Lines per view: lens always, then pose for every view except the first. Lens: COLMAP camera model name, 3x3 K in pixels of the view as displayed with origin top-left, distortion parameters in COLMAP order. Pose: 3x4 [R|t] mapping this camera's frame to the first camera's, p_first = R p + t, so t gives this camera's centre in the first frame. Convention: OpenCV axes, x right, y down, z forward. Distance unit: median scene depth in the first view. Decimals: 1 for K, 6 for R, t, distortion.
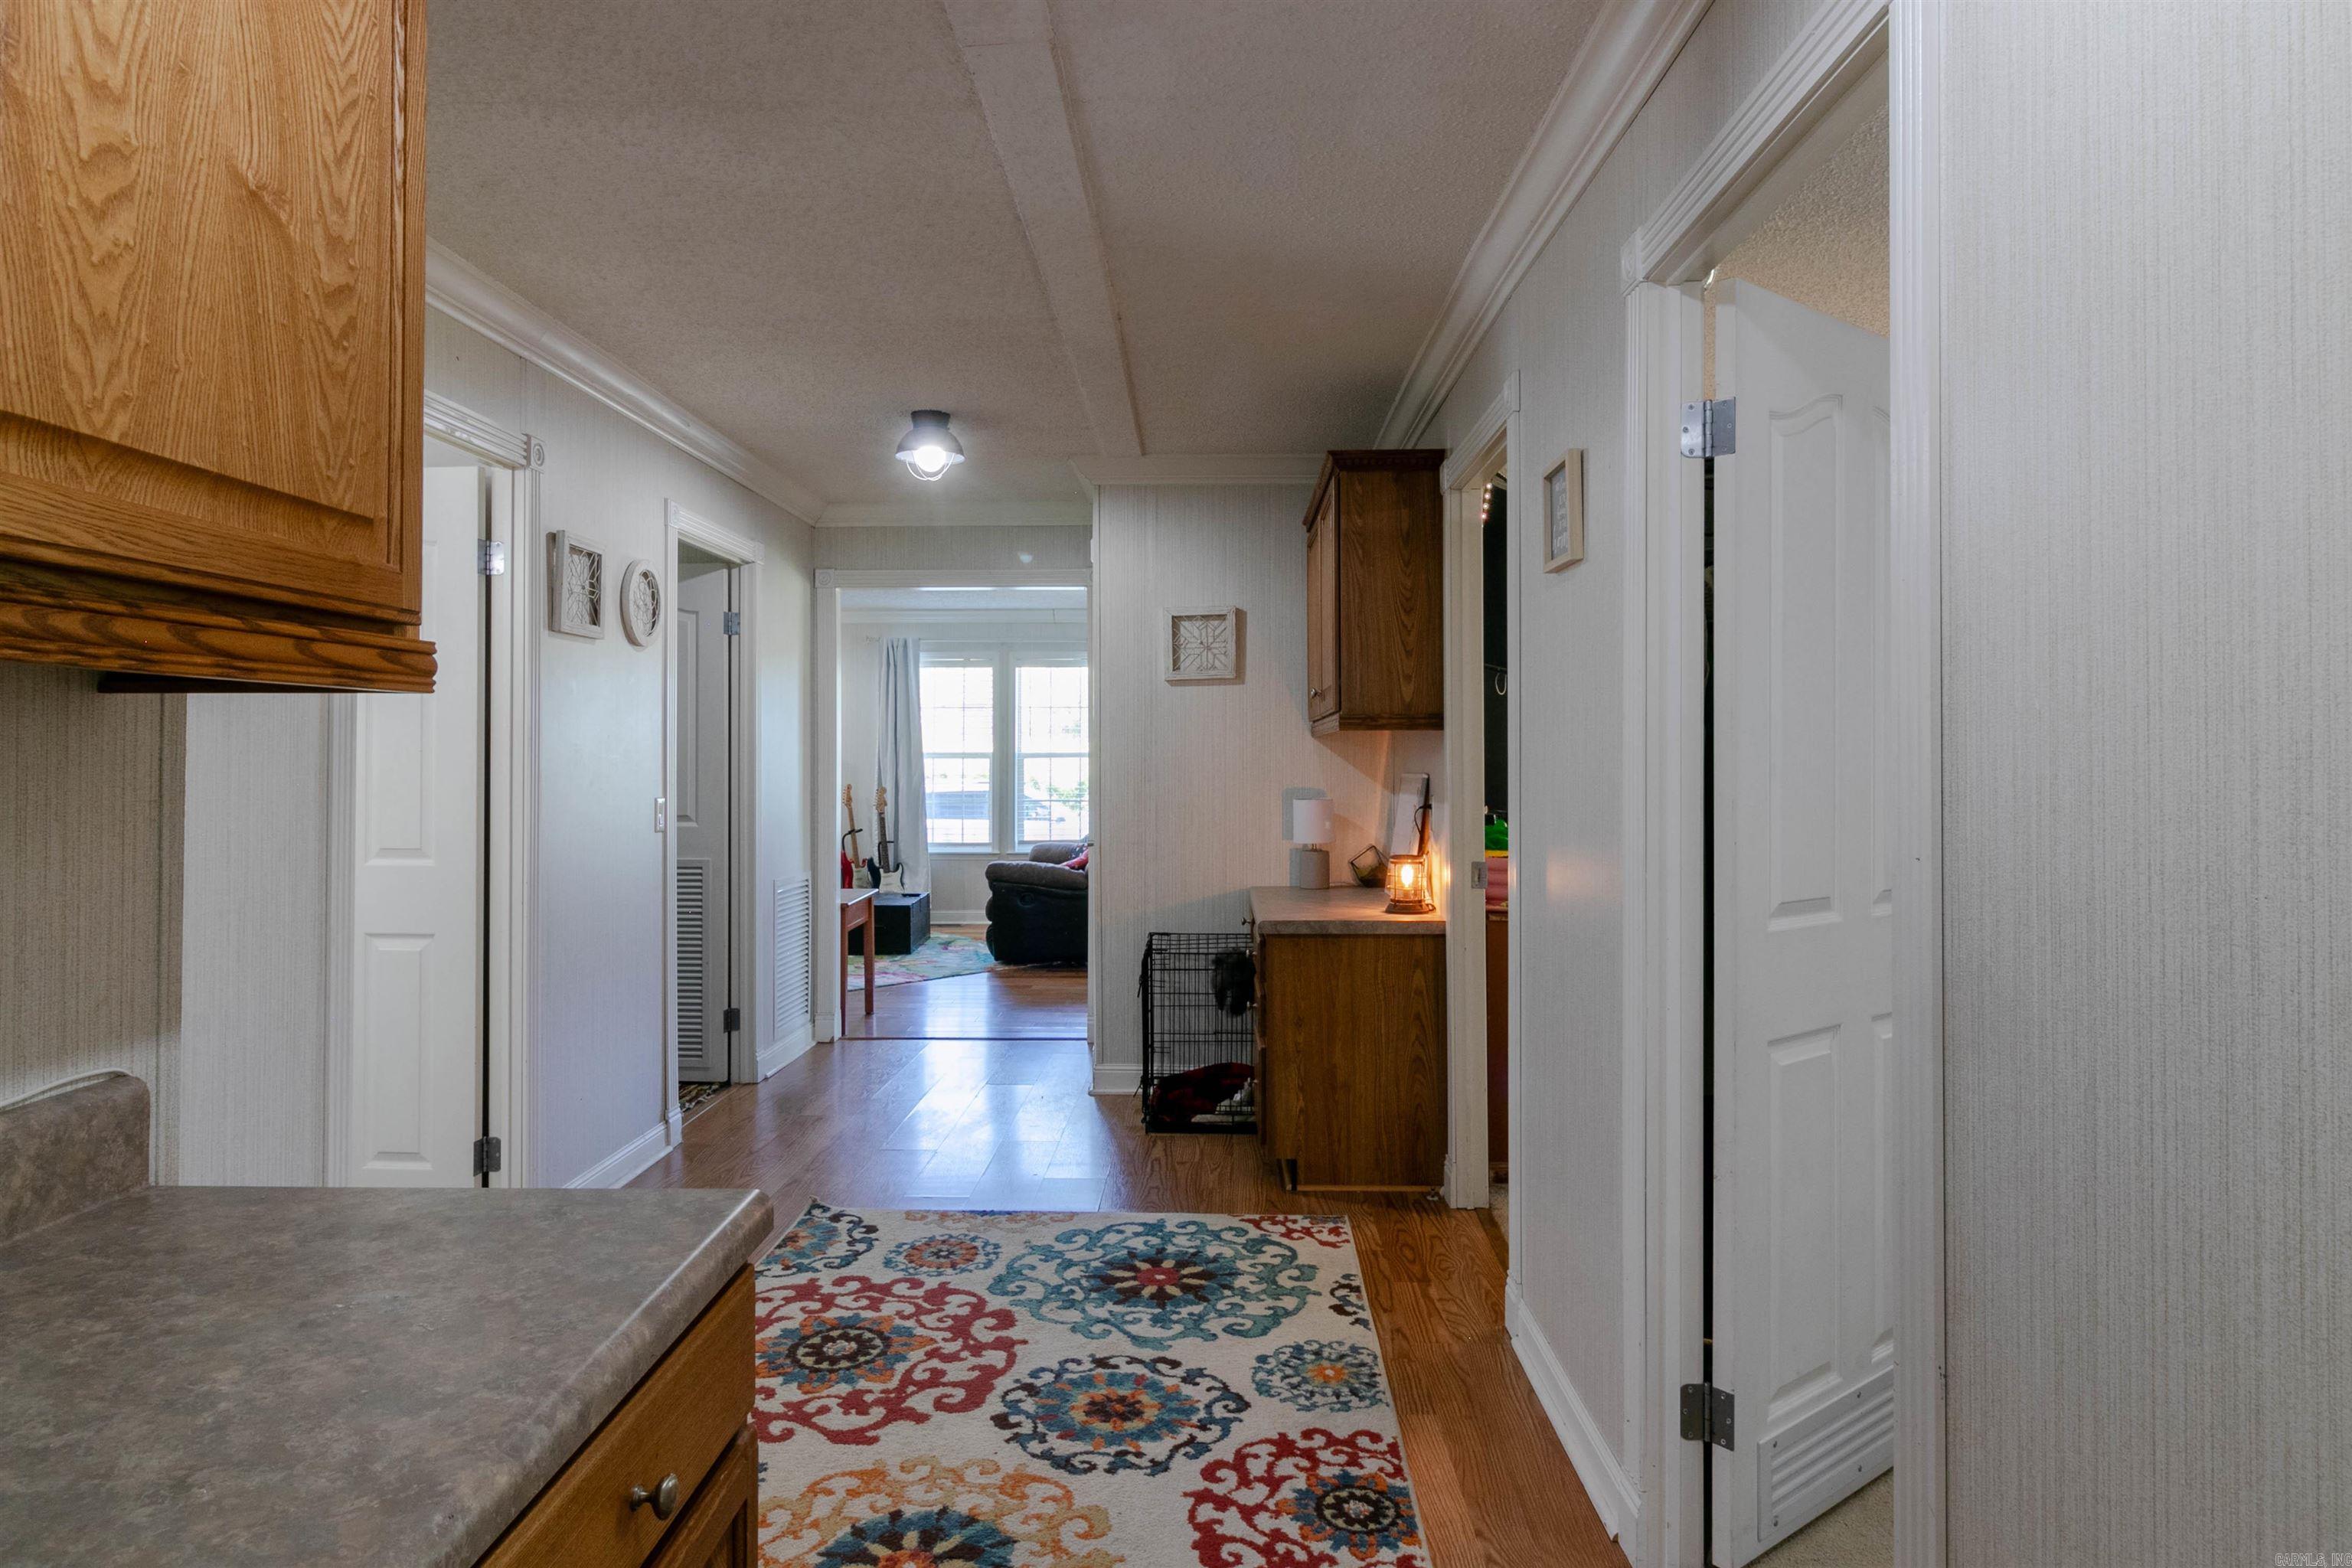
lens RADIAL K [[1387.1, 0, 1181.8], [0, 1387.1, 750.4], [0, 0, 1]] dist [-0.002127, -0.000108]
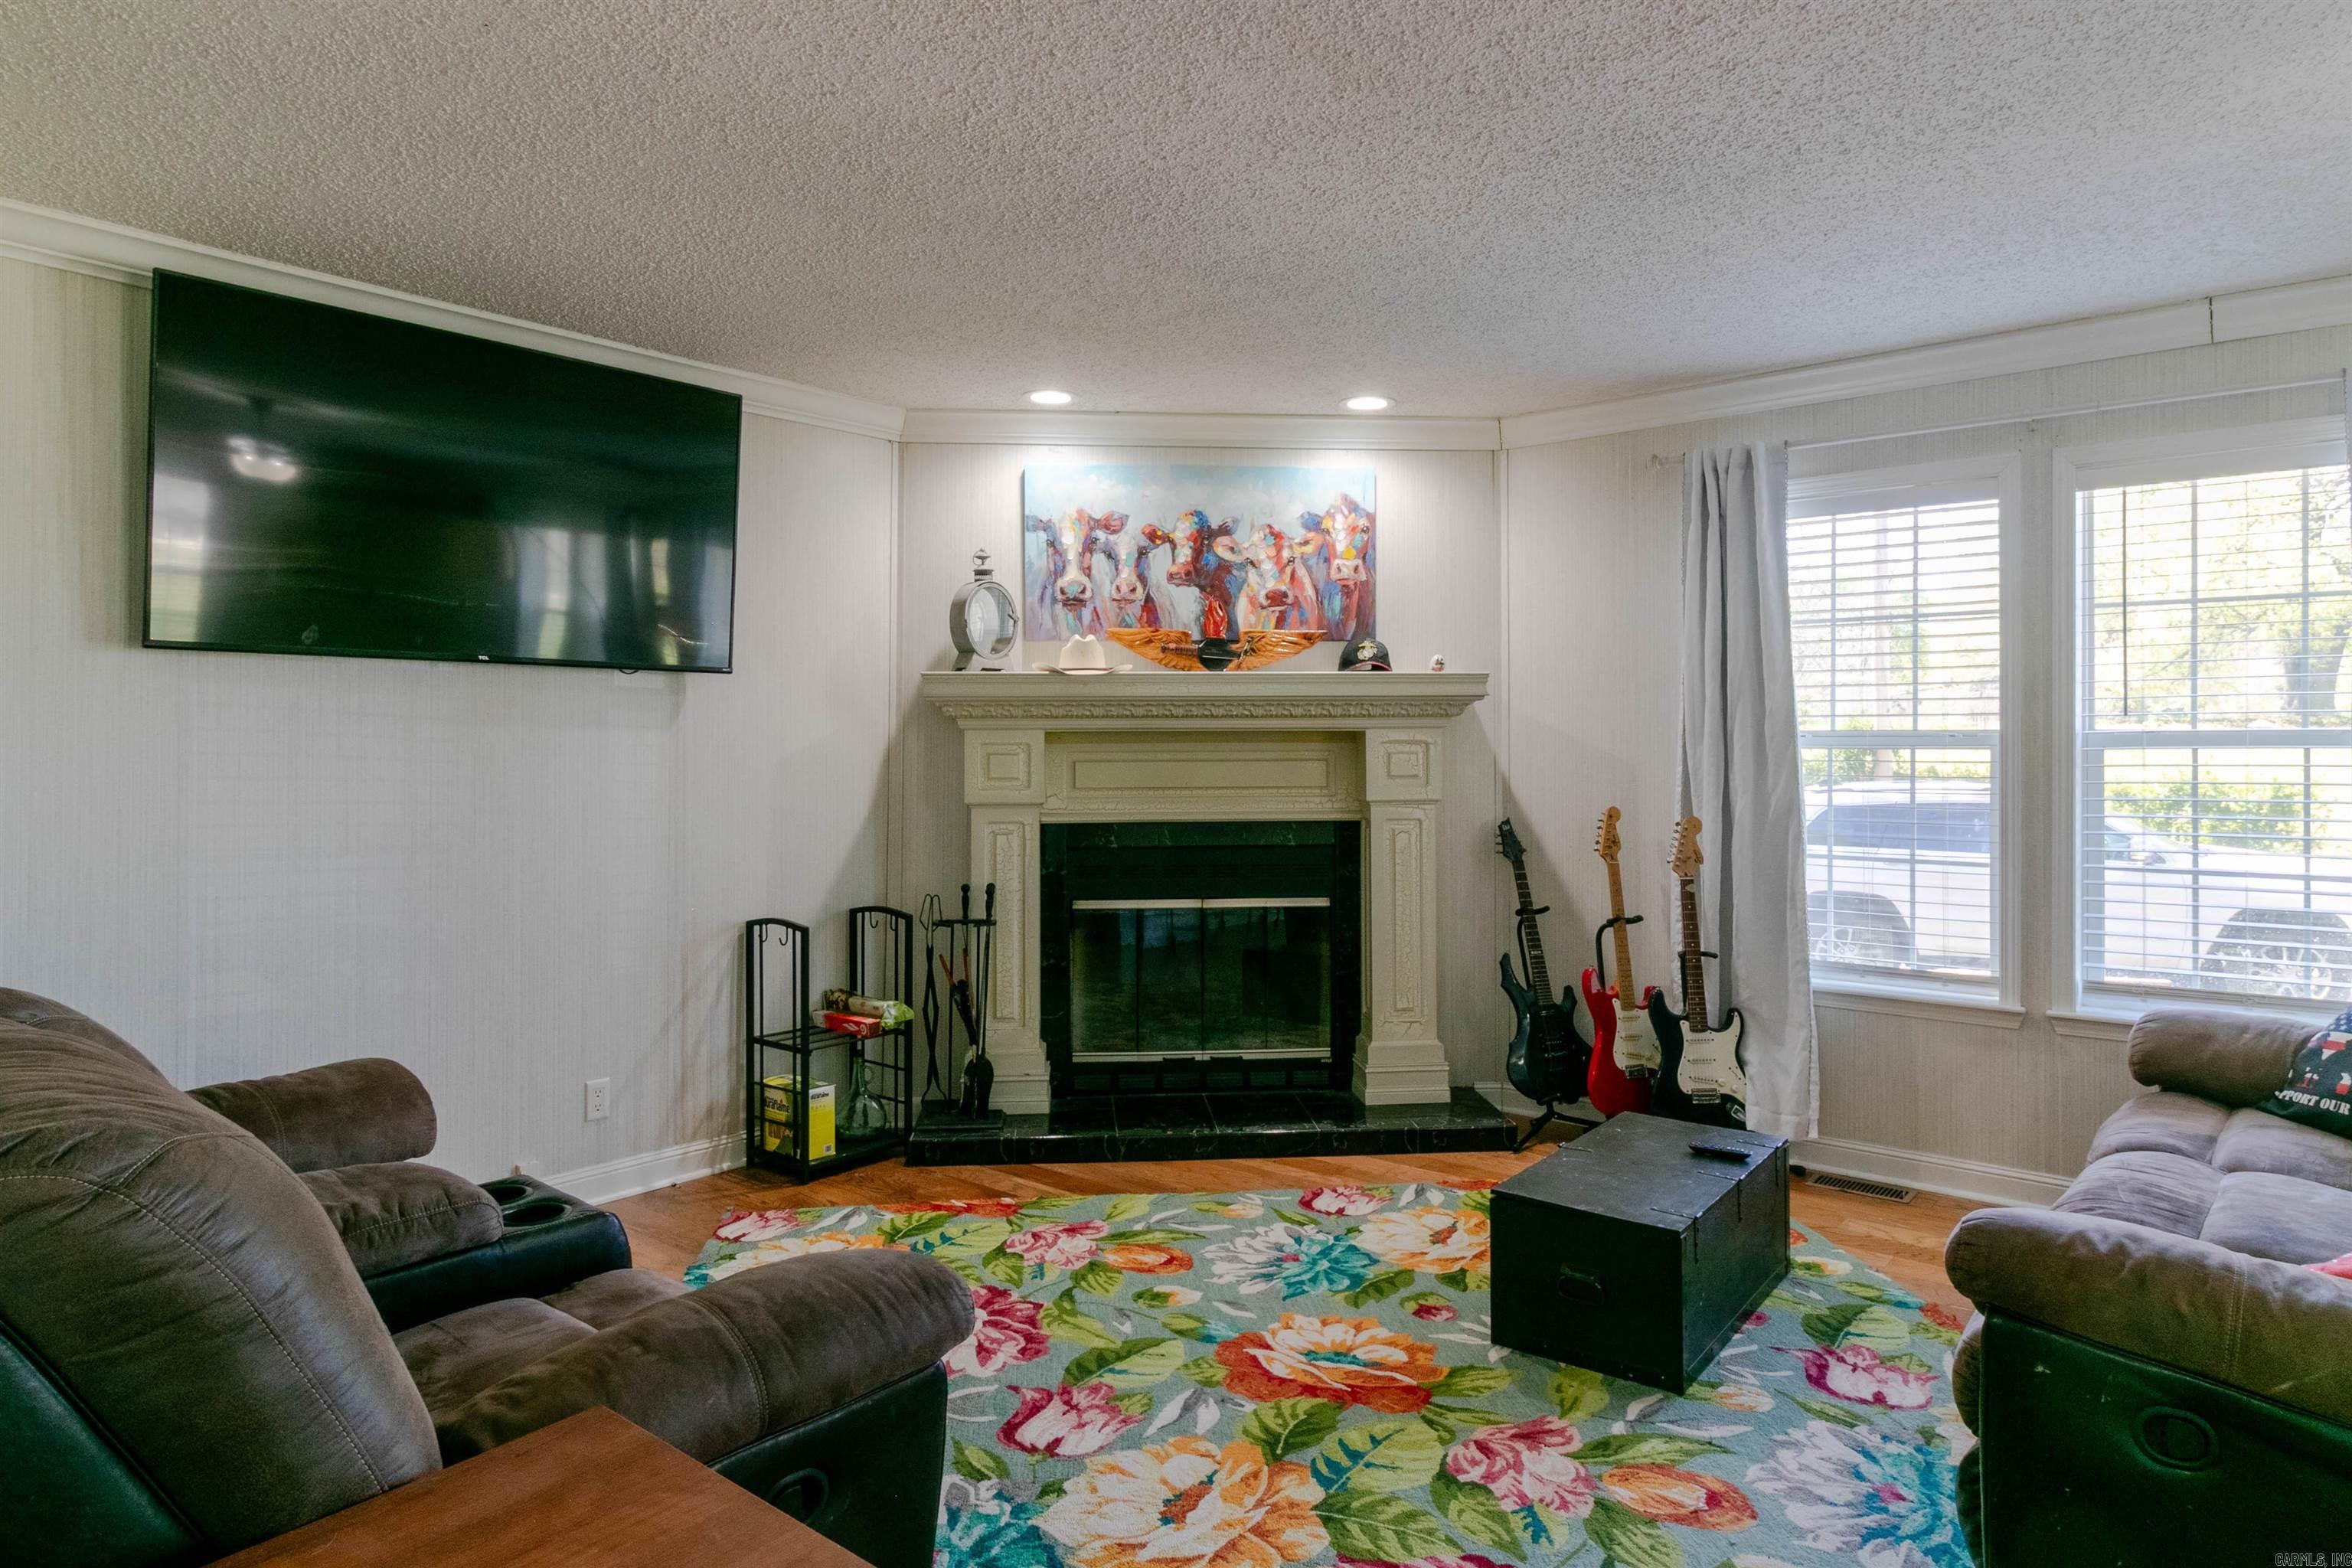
lens RADIAL K [[1387.1, 0, 1181.8], [0, 1387.1, 750.4], [0, 0, 1]] dist [-0.002127, -0.000108]
pose [[0.785297, -0.003219, -0.619111, -0.080449], [0.010127, 0.999919, 0.007647, 0.002085], [0.619037, -0.012275, 0.785266, 0.585092]]
